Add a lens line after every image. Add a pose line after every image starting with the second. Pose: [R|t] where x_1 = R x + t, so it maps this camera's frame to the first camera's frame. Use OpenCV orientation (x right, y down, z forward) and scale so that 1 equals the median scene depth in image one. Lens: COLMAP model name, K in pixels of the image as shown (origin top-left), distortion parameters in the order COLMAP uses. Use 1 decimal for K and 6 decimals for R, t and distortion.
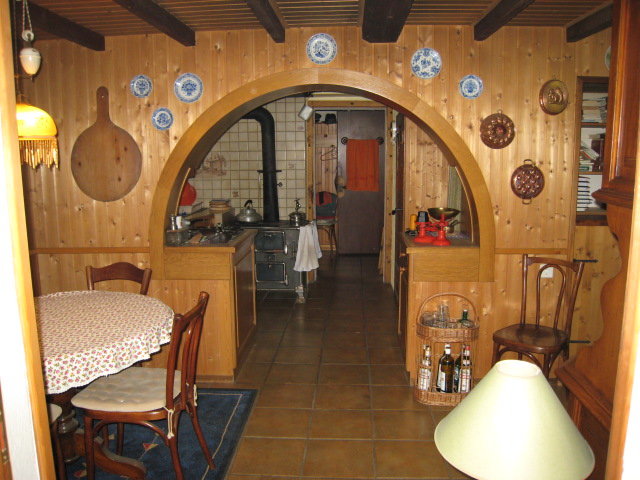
lens RADIAL K [[523.5, 0, 319.7], [0, 523.5, 239.8], [0, 0, 1]] dist [-0.132990, 0.040412]
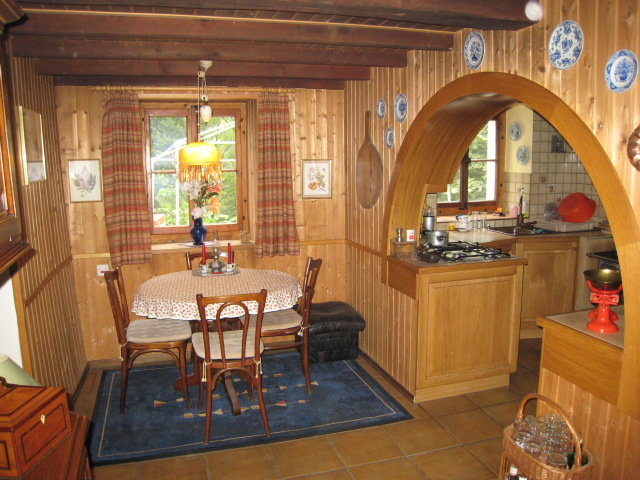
lens RADIAL K [[523.5, 0, 319.0], [0, 523.5, 239.4], [0, 0, 1]] dist [-0.132990, 0.040412]
pose [[0.353359, 0.146566, -0.923935, 0.395062], [-0.139394, 0.984874, 0.102922, -0.067419], [0.925044, 0.092423, 0.368444, 0.274881]]
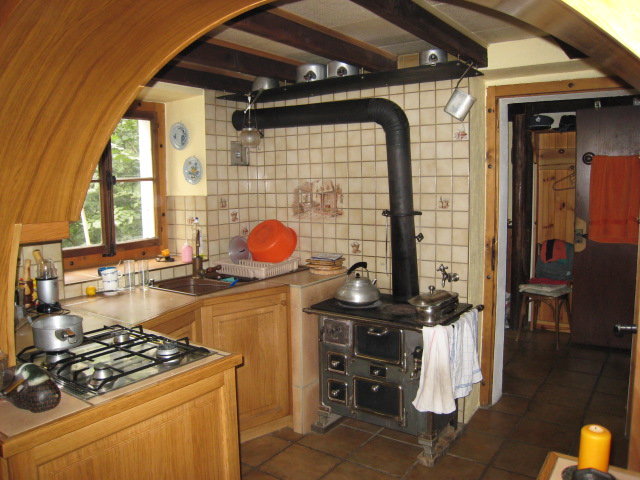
lens RADIAL K [[523.5, 0, 316.1], [0, 523.5, 225.1], [0, 0, 1]] dist [-0.132990, 0.040412]
pose [[0.849120, 0.035338, -0.527016, 0.124505], [-0.072398, 0.996129, -0.049853, -0.084307], [0.523214, 0.080486, 0.848392, 0.478540]]
